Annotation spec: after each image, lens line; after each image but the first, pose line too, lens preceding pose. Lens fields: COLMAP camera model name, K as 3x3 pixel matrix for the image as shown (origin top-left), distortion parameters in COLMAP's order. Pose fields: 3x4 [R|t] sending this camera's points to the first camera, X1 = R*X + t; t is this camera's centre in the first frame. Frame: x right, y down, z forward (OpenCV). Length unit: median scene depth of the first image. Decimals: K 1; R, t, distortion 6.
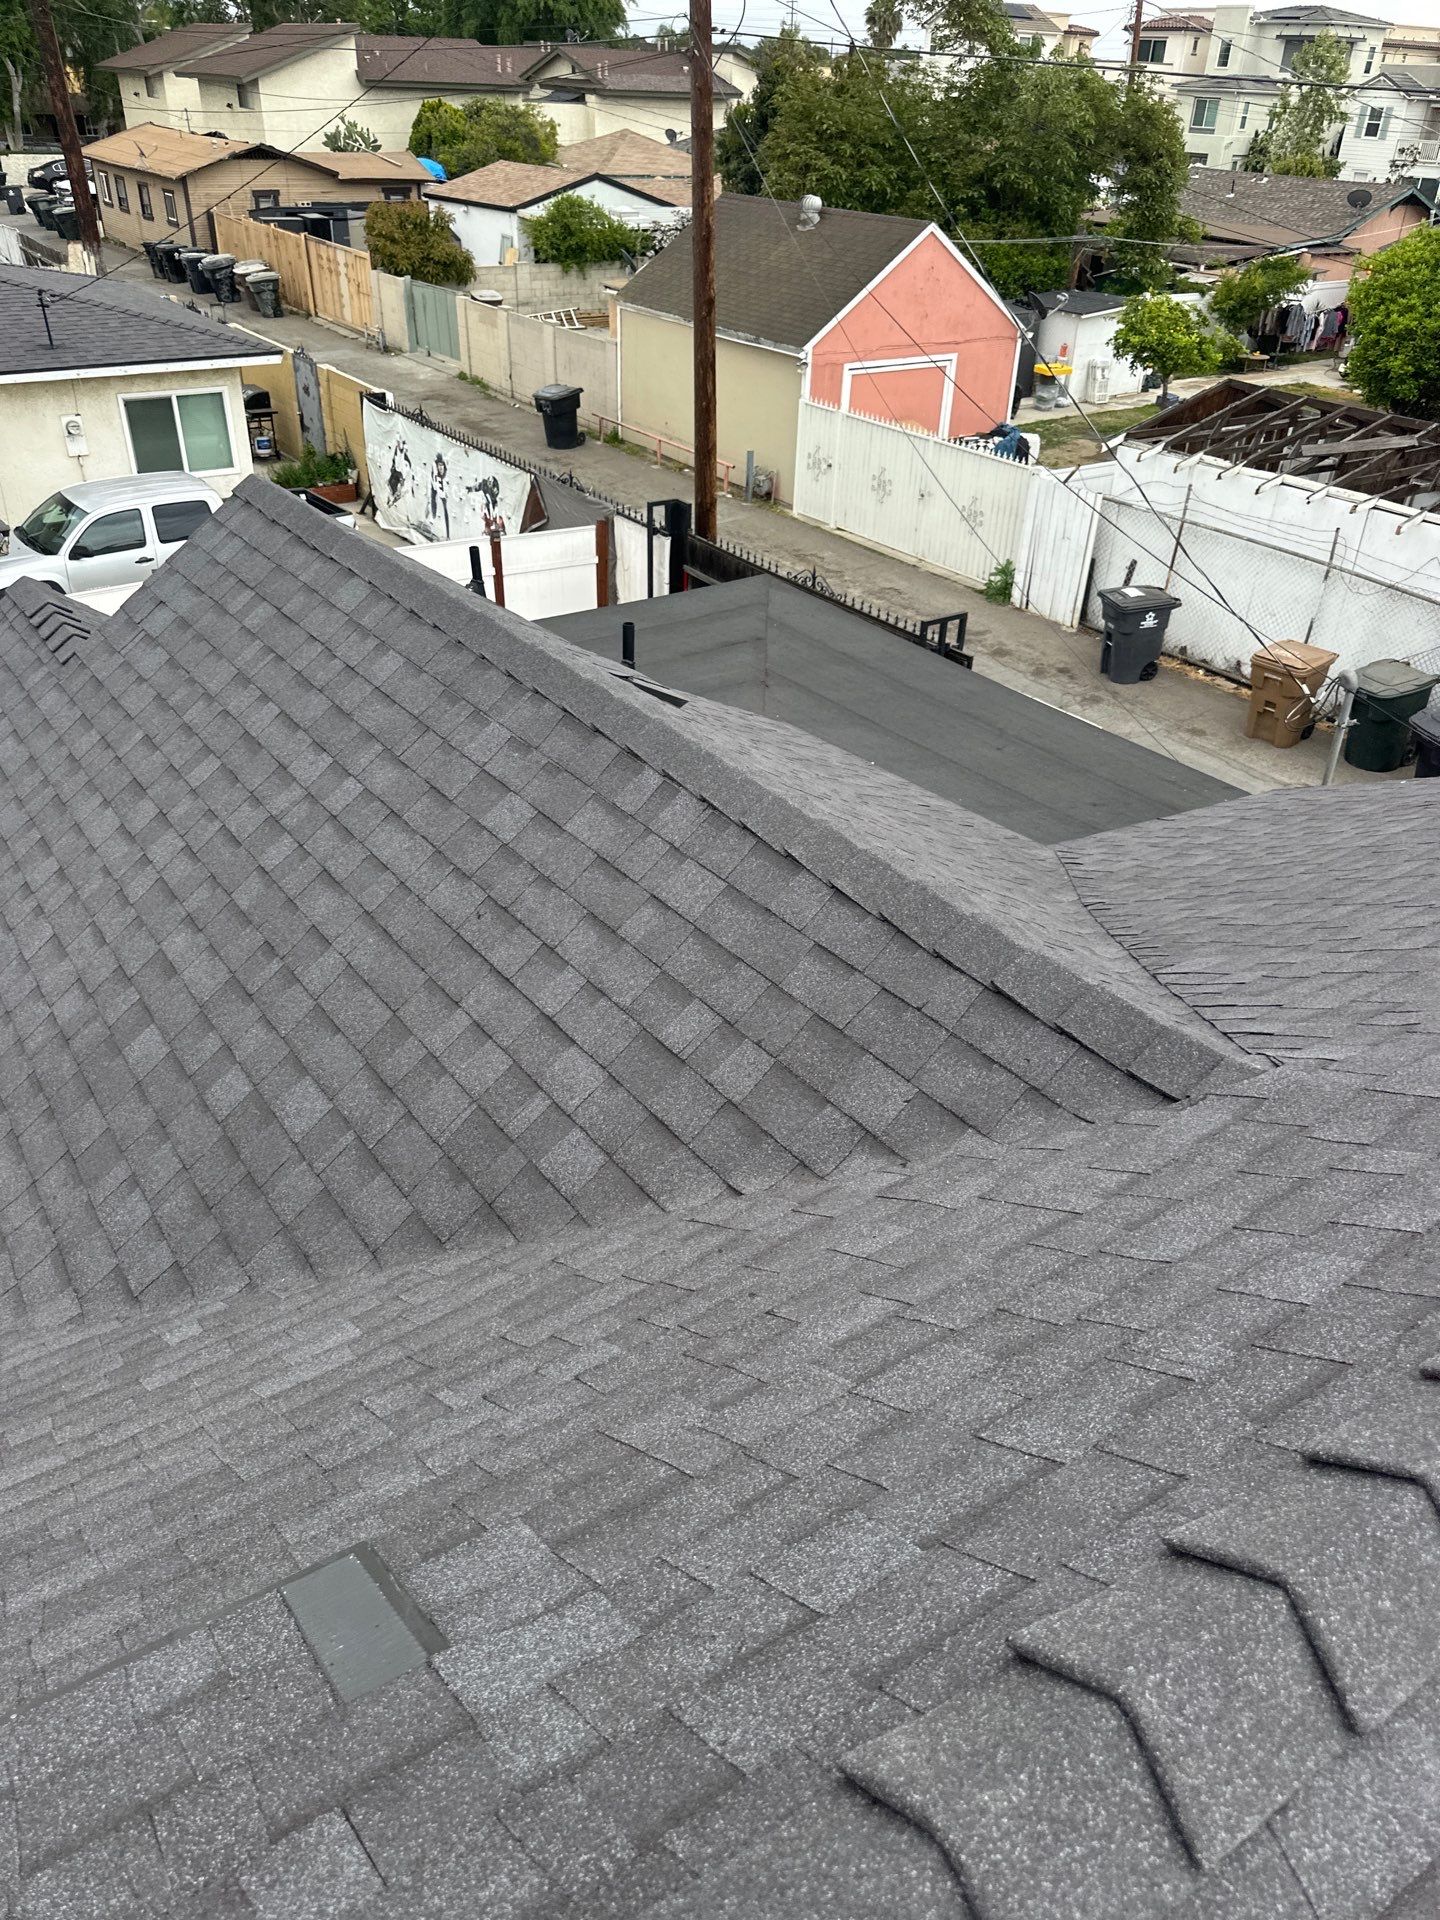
lens RADIAL K [[1394.0, 0, 720.0], [0, 1394.0, 960.0], [0, 0, 1]] dist [0.001757, -0.002909]
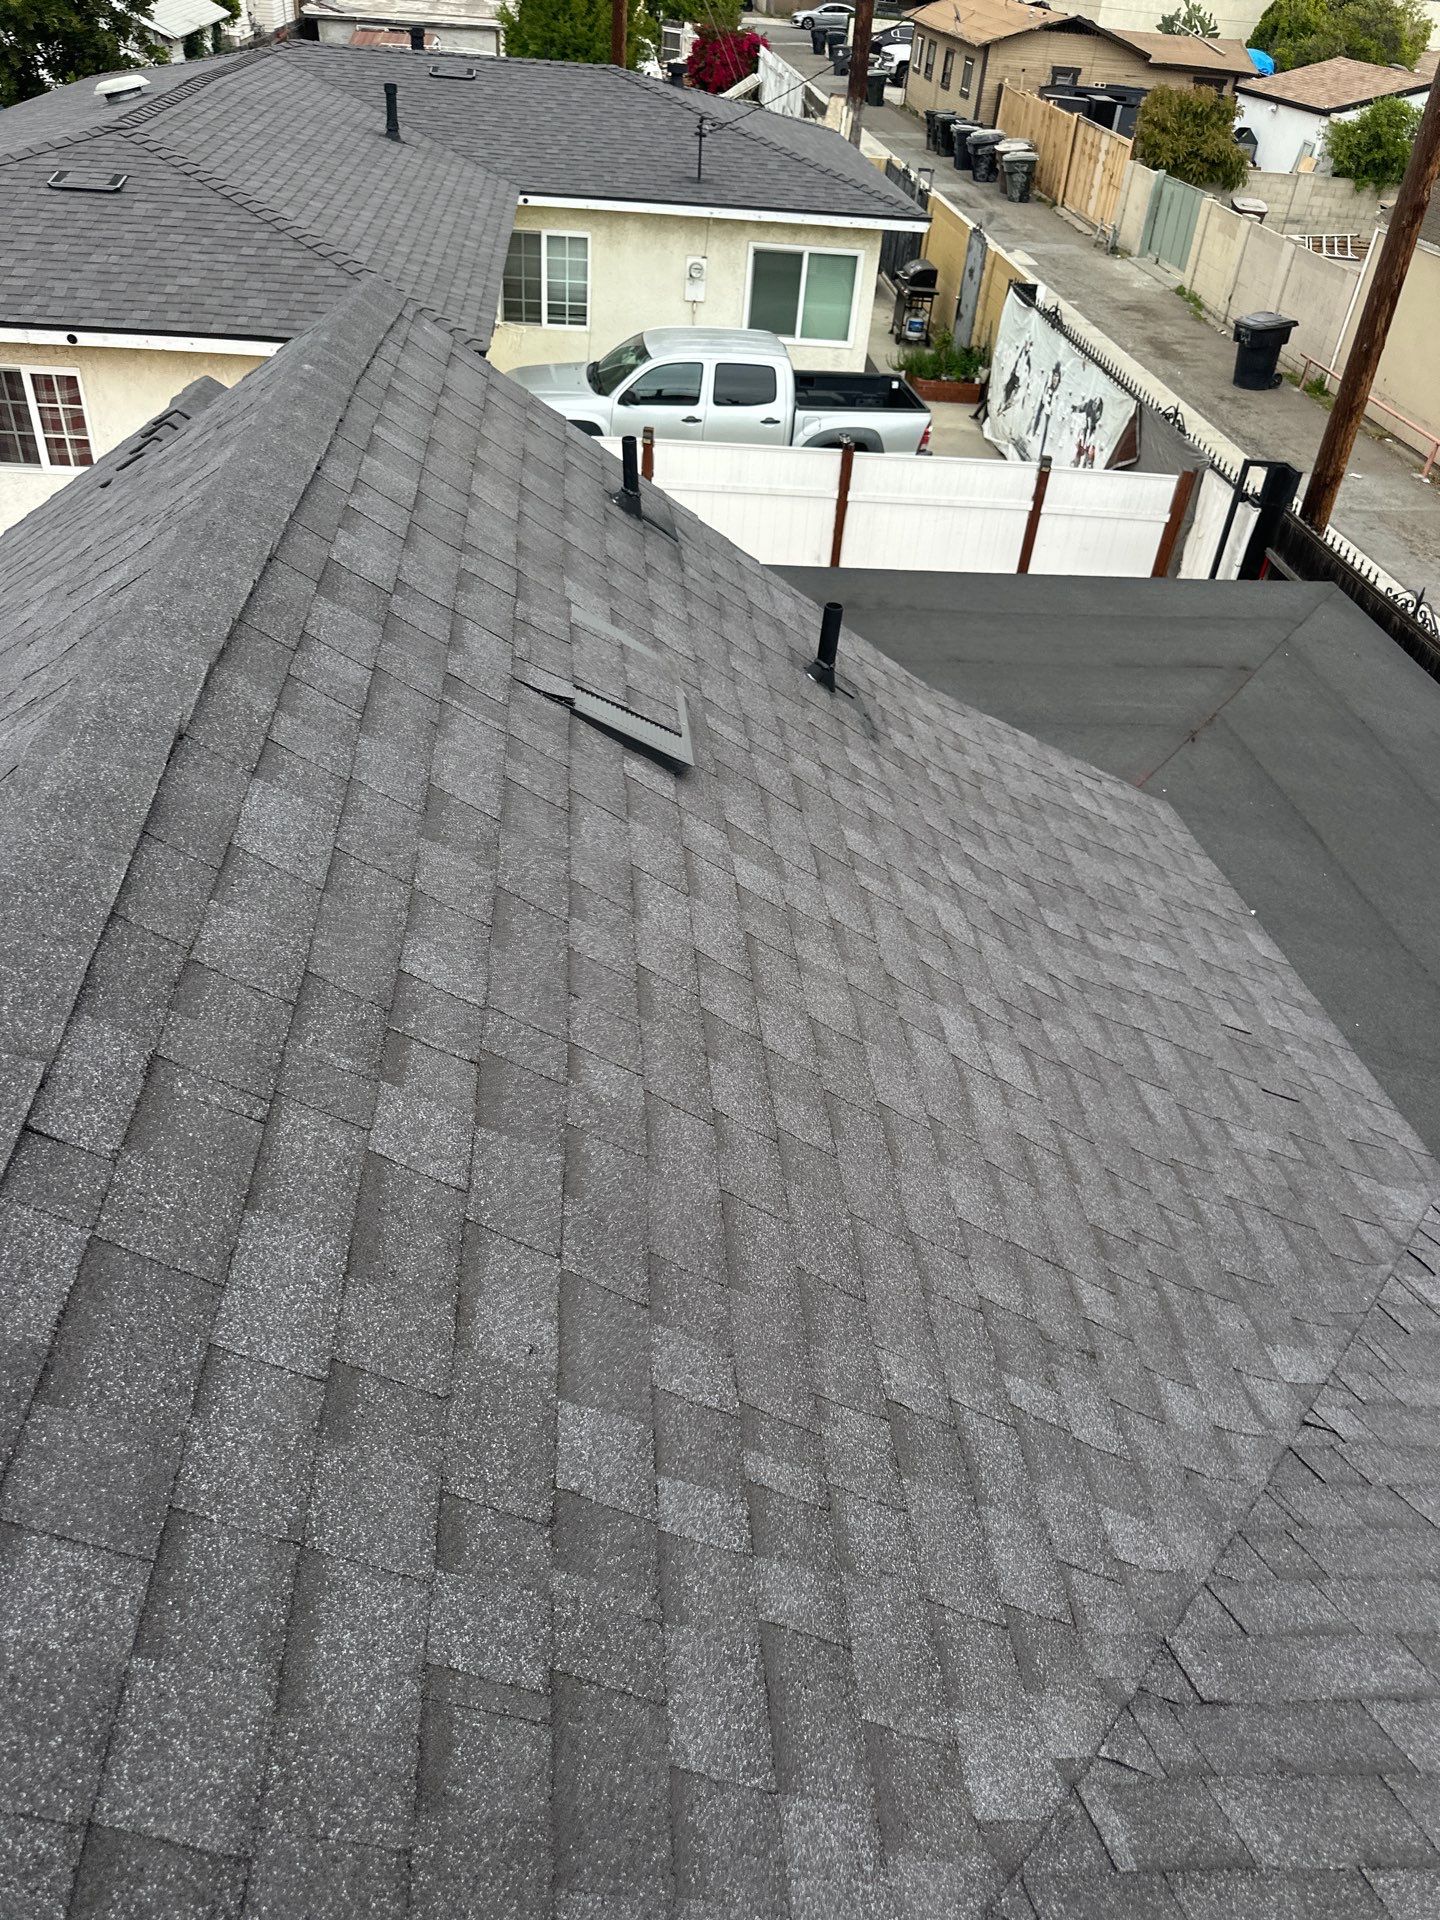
lens RADIAL K [[1389.8, 0, 746.3], [0, 1389.8, 978.7], [0, 0, 1]] dist [-0.000007, -0.005011]
pose [[0.869208, 0.327736, -0.370225, 0.051748], [-0.304317, 0.944745, 0.121853, -0.036130], [0.389704, 0.006750, 0.920915, 0.101186]]
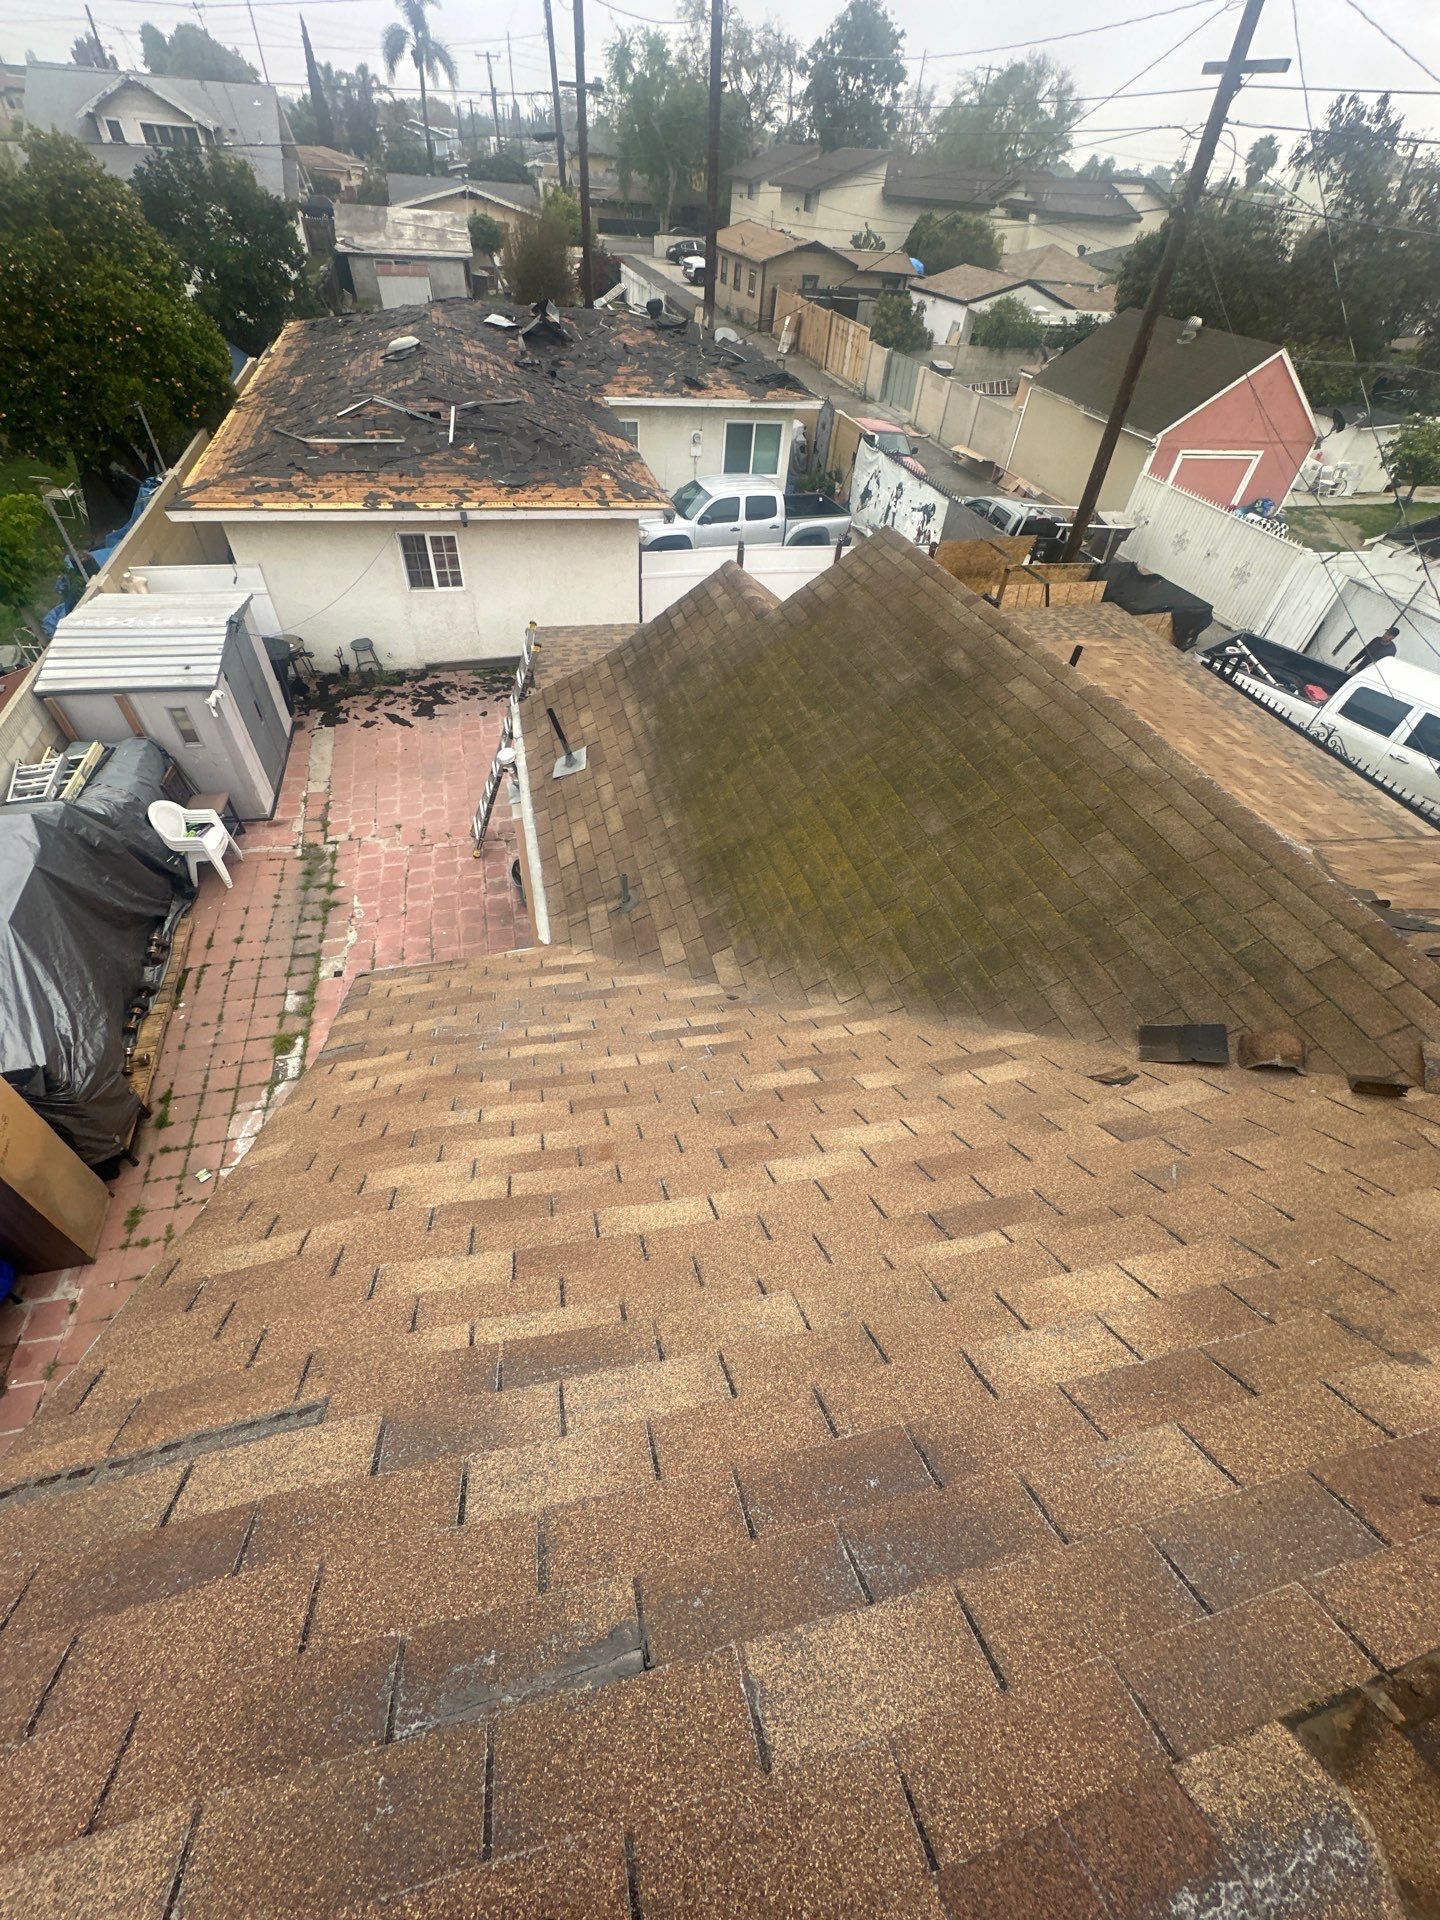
lens RADIAL K [[765.9, 0, 720.0], [0, 765.9, 960.0], [0, 0, 1]] dist [0.000122, -0.000160]
pose [[0.939394, 0.267542, -0.214381, -0.041996], [-0.212882, 0.945355, 0.246953, -0.008046], [0.268737, -0.186348, 0.945016, -0.005354]]
